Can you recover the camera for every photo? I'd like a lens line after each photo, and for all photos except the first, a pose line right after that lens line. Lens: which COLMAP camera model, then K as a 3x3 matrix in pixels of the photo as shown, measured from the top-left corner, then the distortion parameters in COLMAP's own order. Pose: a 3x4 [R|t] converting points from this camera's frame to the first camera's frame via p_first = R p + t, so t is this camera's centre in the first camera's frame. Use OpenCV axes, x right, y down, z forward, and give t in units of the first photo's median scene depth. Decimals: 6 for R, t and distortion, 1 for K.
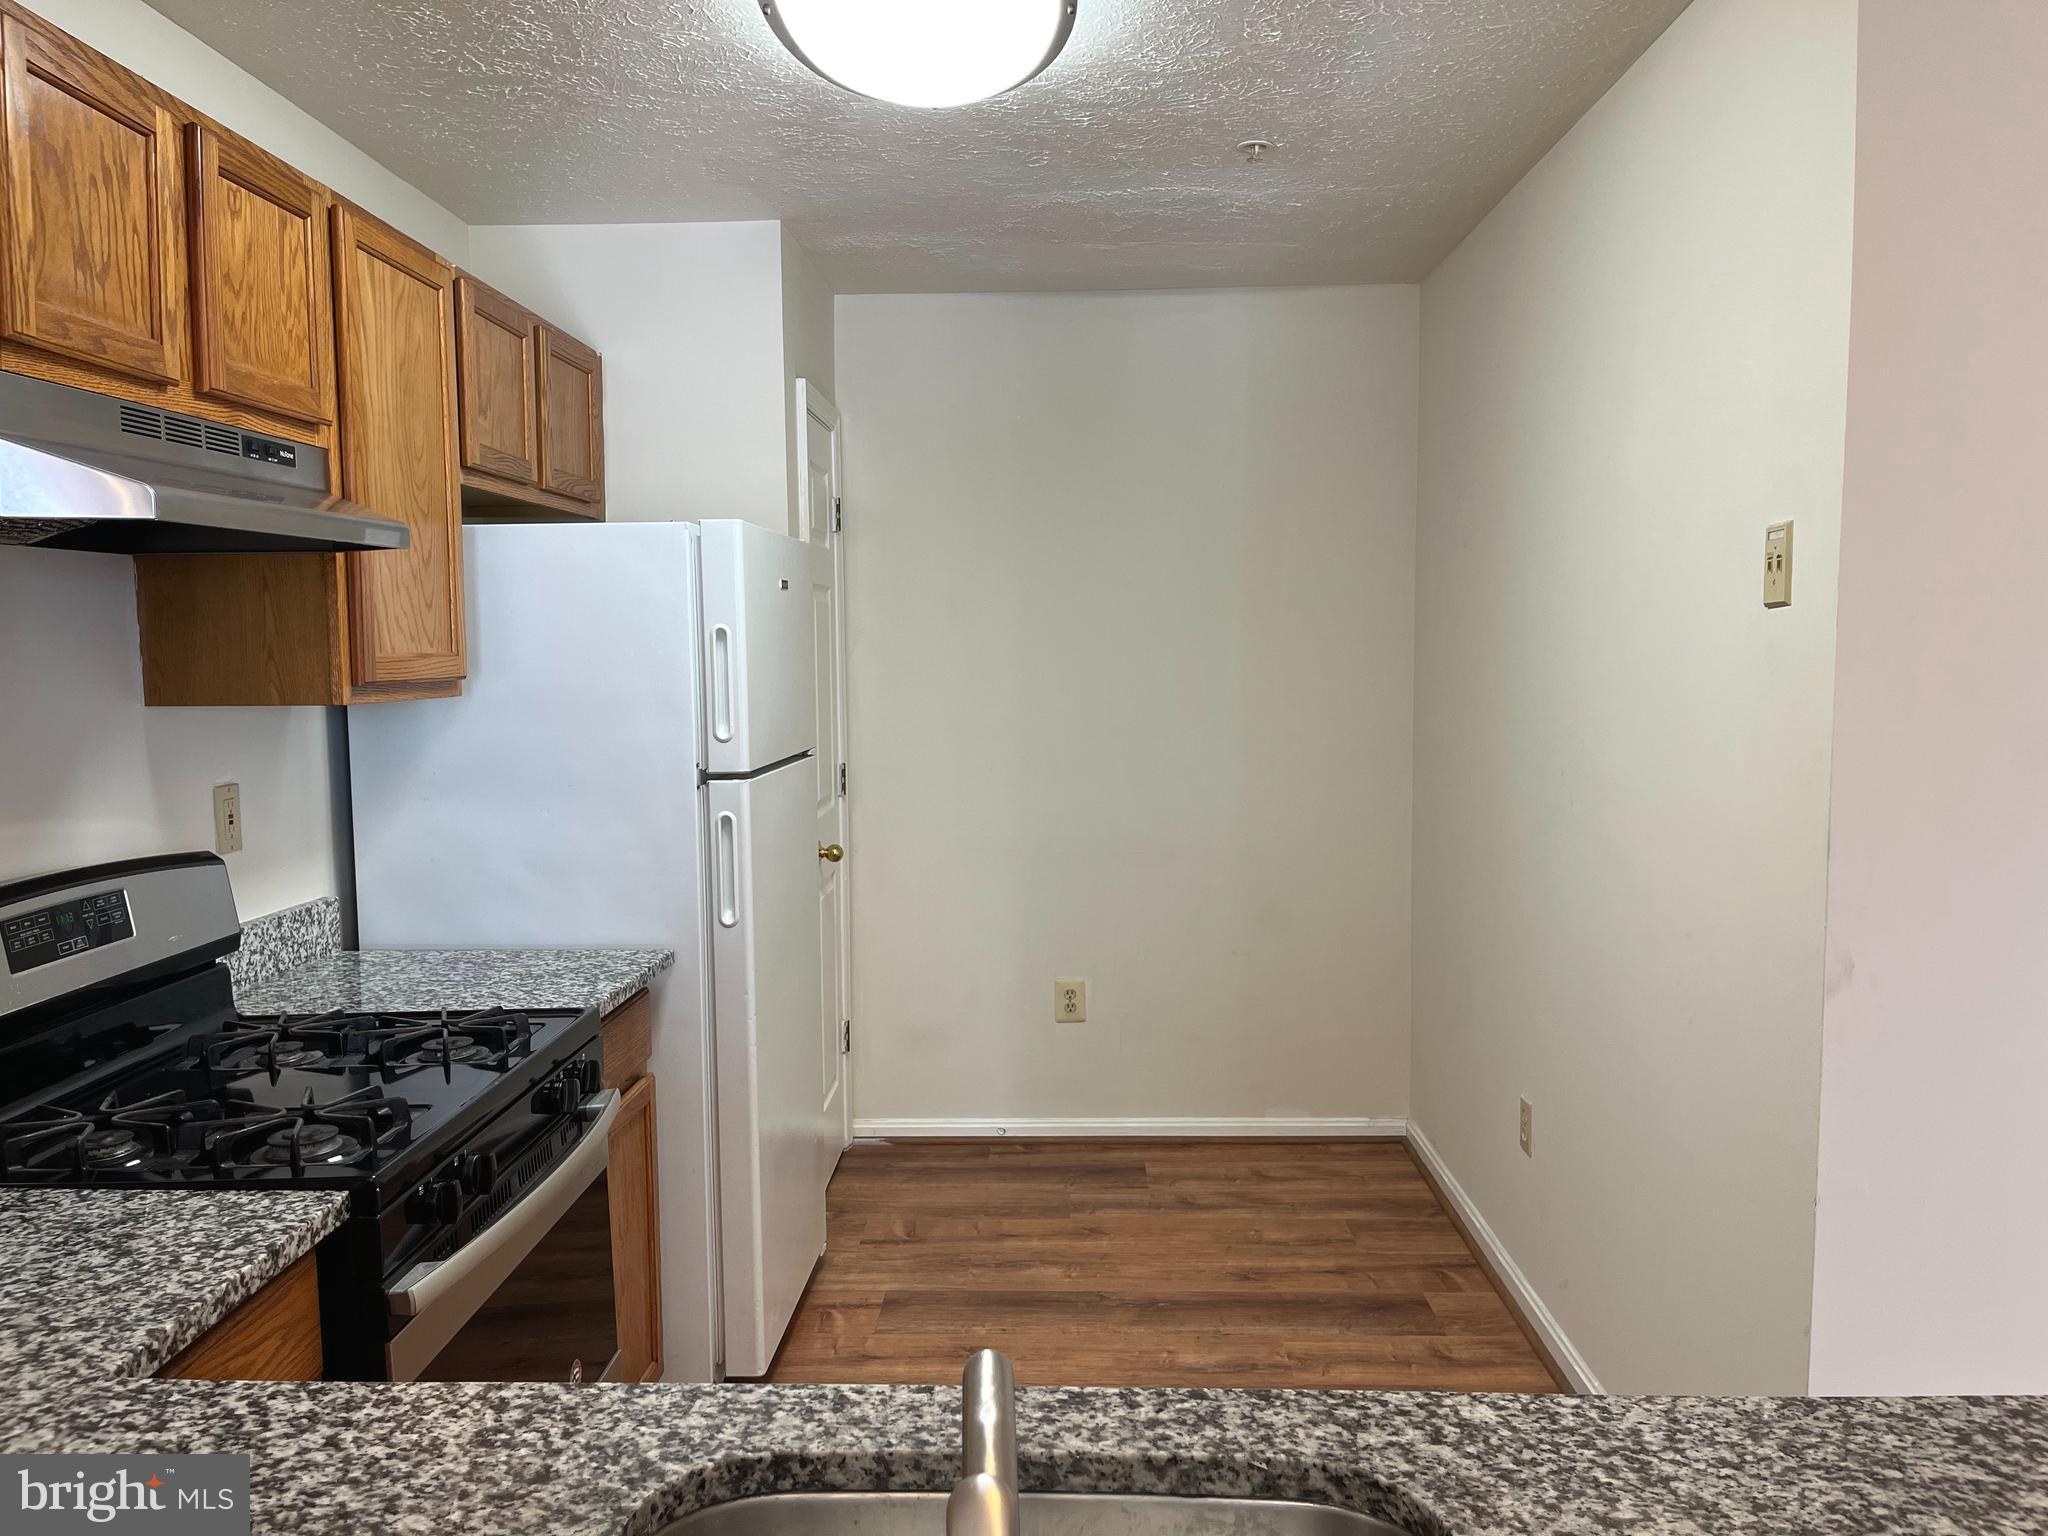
lens RADIAL K [[1554.4, 0, 1027.0], [0, 1554.4, 757.7], [0, 0, 1]] dist [0.066990, -0.083178]
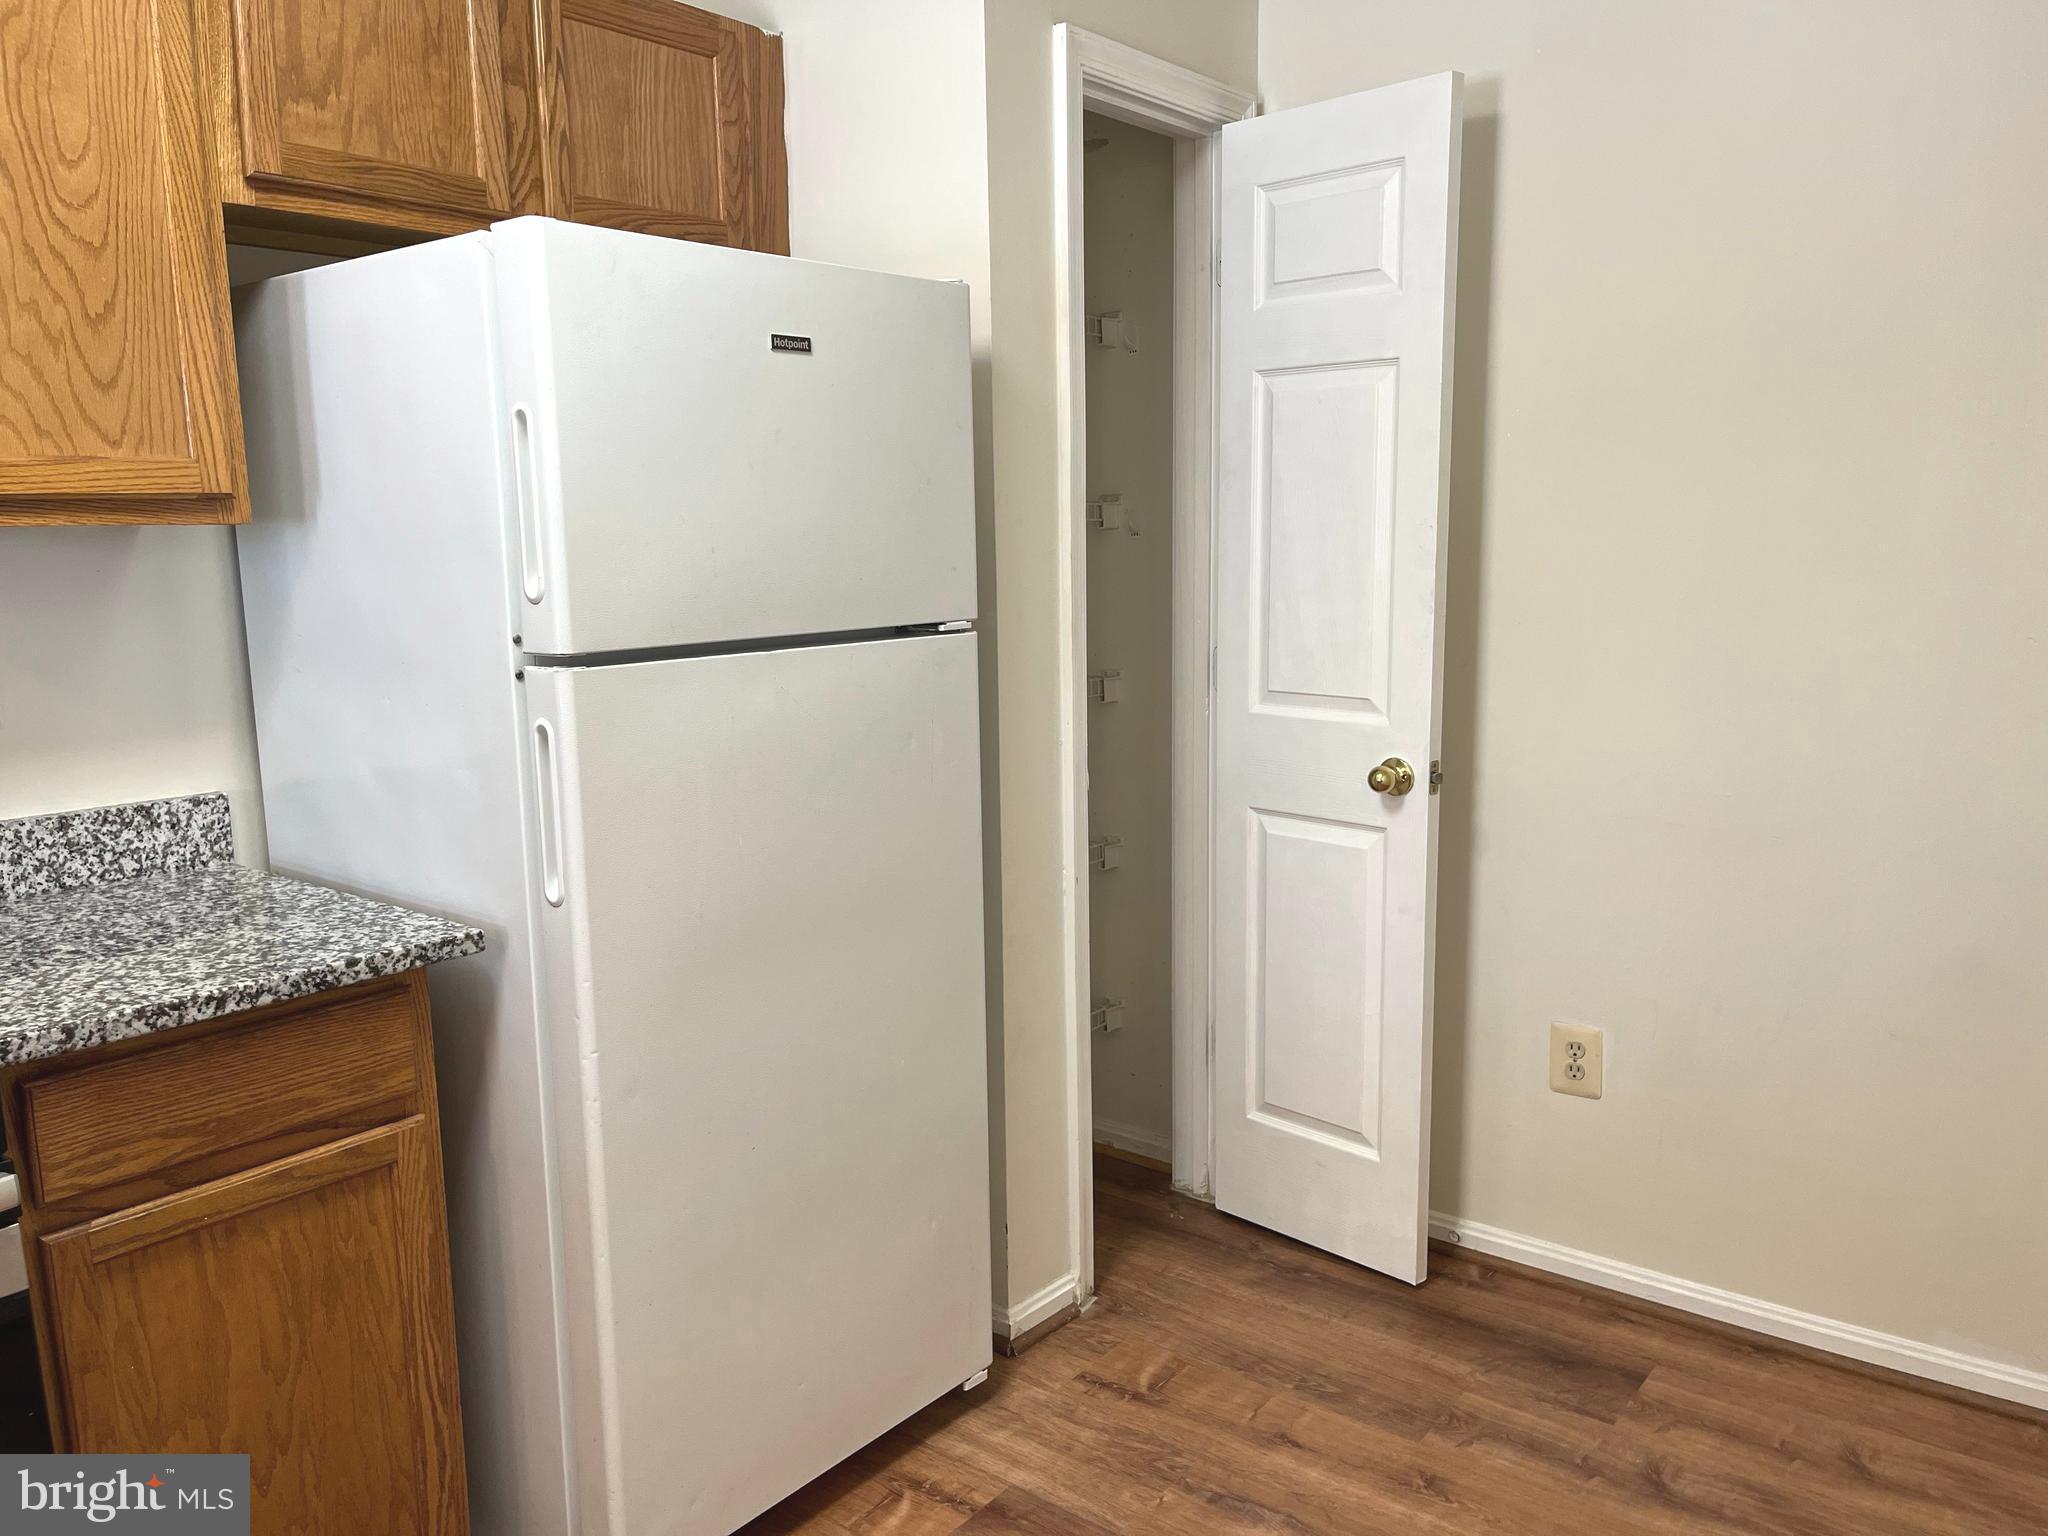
lens RADIAL K [[1554.4, 0, 1041.1], [0, 1554.4, 773.2], [0, 0, 1]] dist [0.066990, -0.083178]
pose [[0.804225, 0.091637, -0.587218, 0.231583], [-0.036687, 0.993812, 0.104841, -0.010818], [0.593192, -0.062773, 0.802610, 0.448512]]
